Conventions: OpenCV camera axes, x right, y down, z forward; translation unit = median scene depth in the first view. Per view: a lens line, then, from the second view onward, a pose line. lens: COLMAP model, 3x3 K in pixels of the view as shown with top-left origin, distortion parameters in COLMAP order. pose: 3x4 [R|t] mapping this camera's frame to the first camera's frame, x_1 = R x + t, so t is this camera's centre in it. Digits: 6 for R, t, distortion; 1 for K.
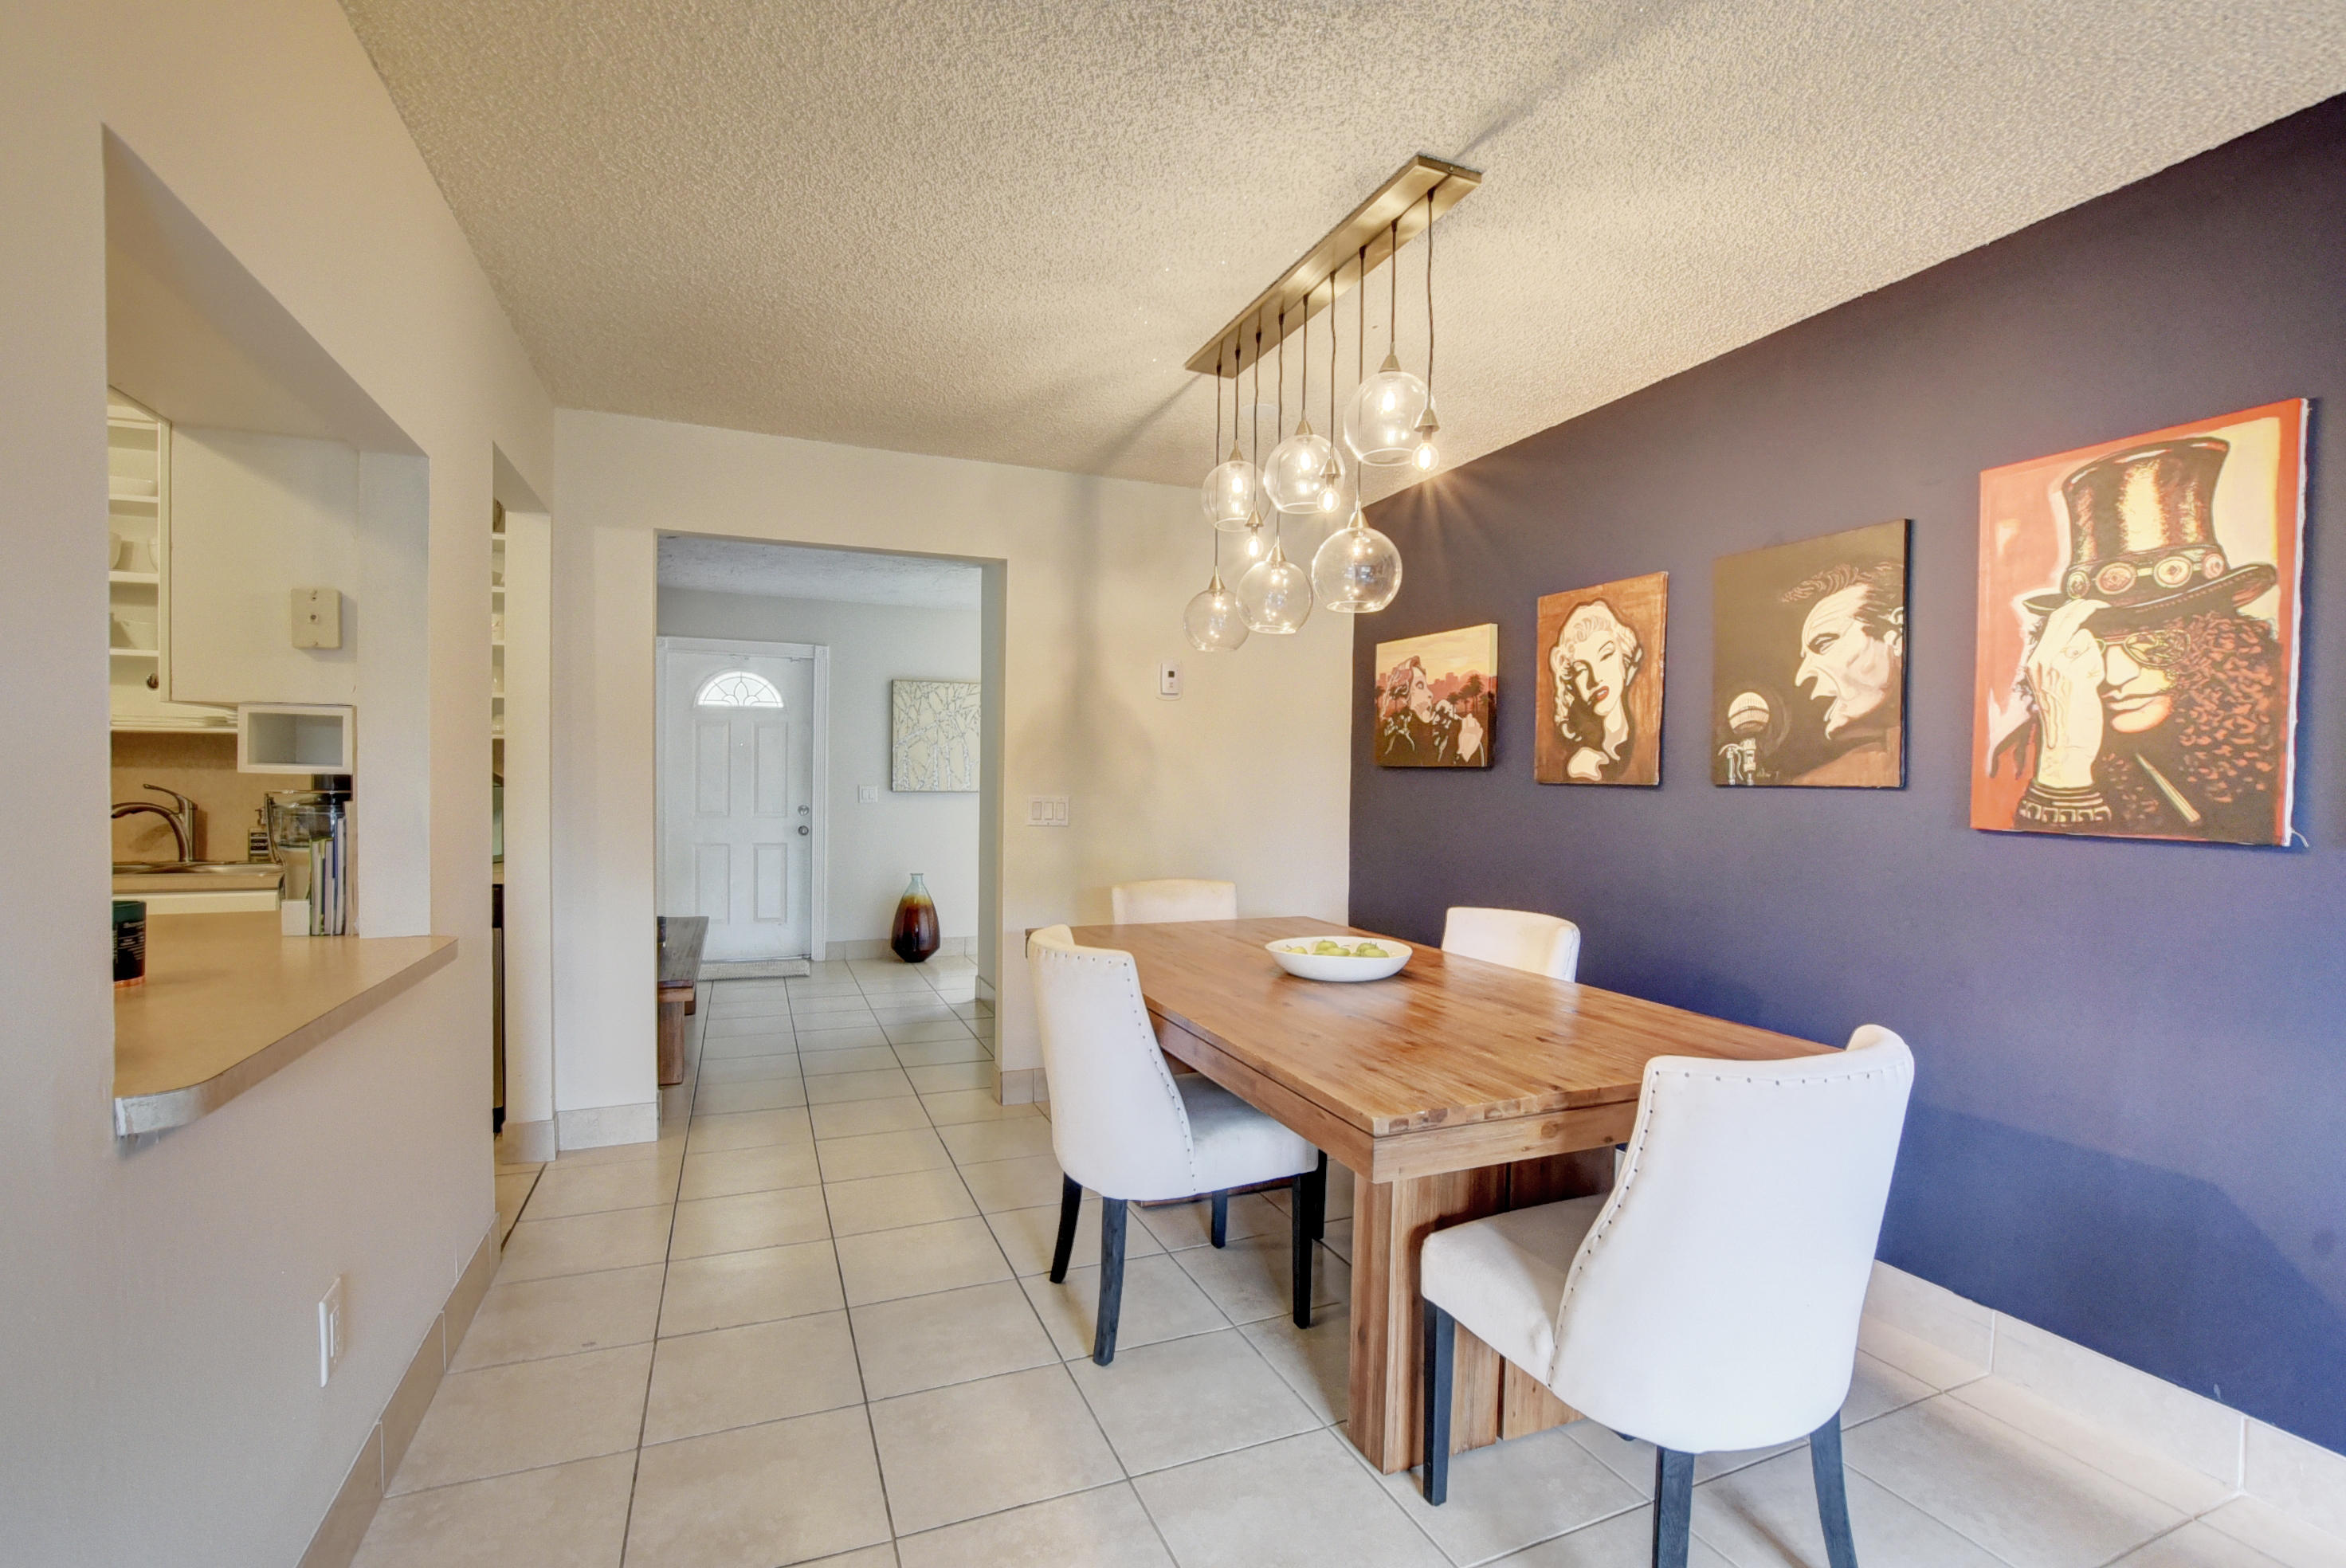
lens RADIAL K [[1048.0, 0, 1178.1], [0, 1048.0, 798.8], [0, 0, 1]] dist [-0.025018, -0.000044]
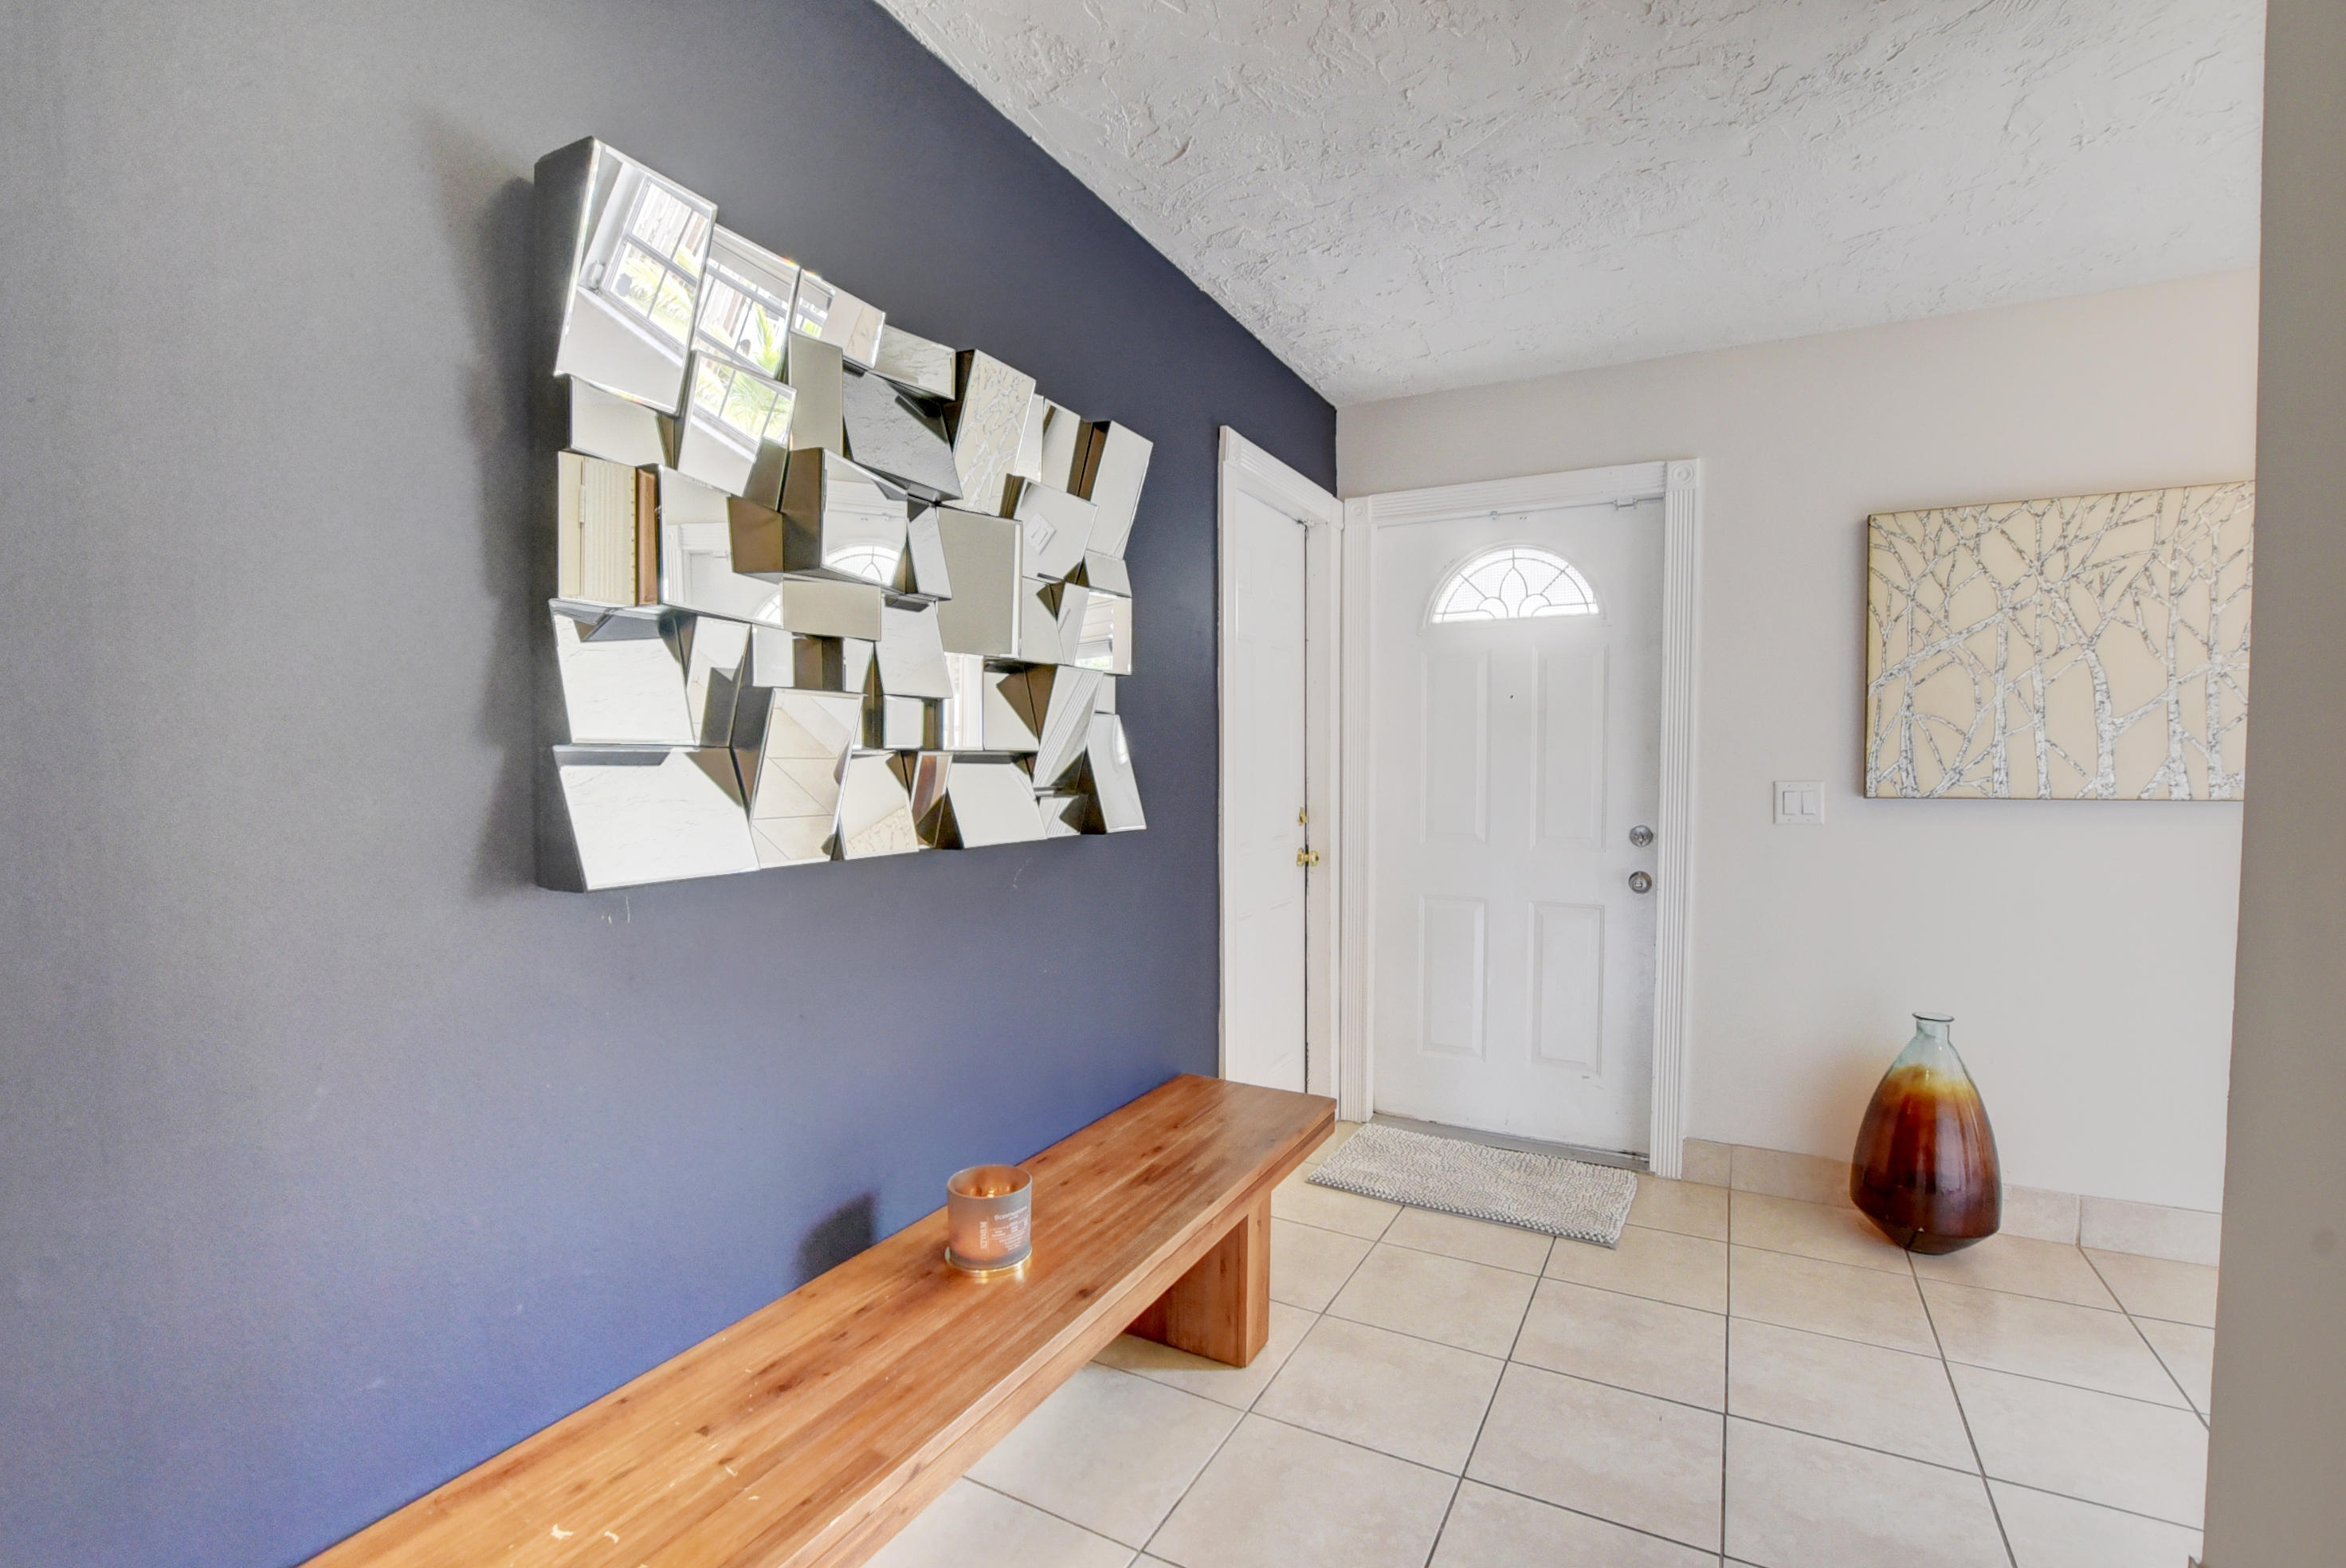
lens RADIAL K [[1048.0, 0, 1178.6], [0, 1048.0, 801.3], [0, 0, 1]] dist [-0.025018, -0.000044]
pose [[0.632254, 0.017750, -0.774558, -0.134608], [-0.008456, 0.999836, 0.016010, -0.009721], [0.774715, -0.003572, 0.632300, 0.554512]]
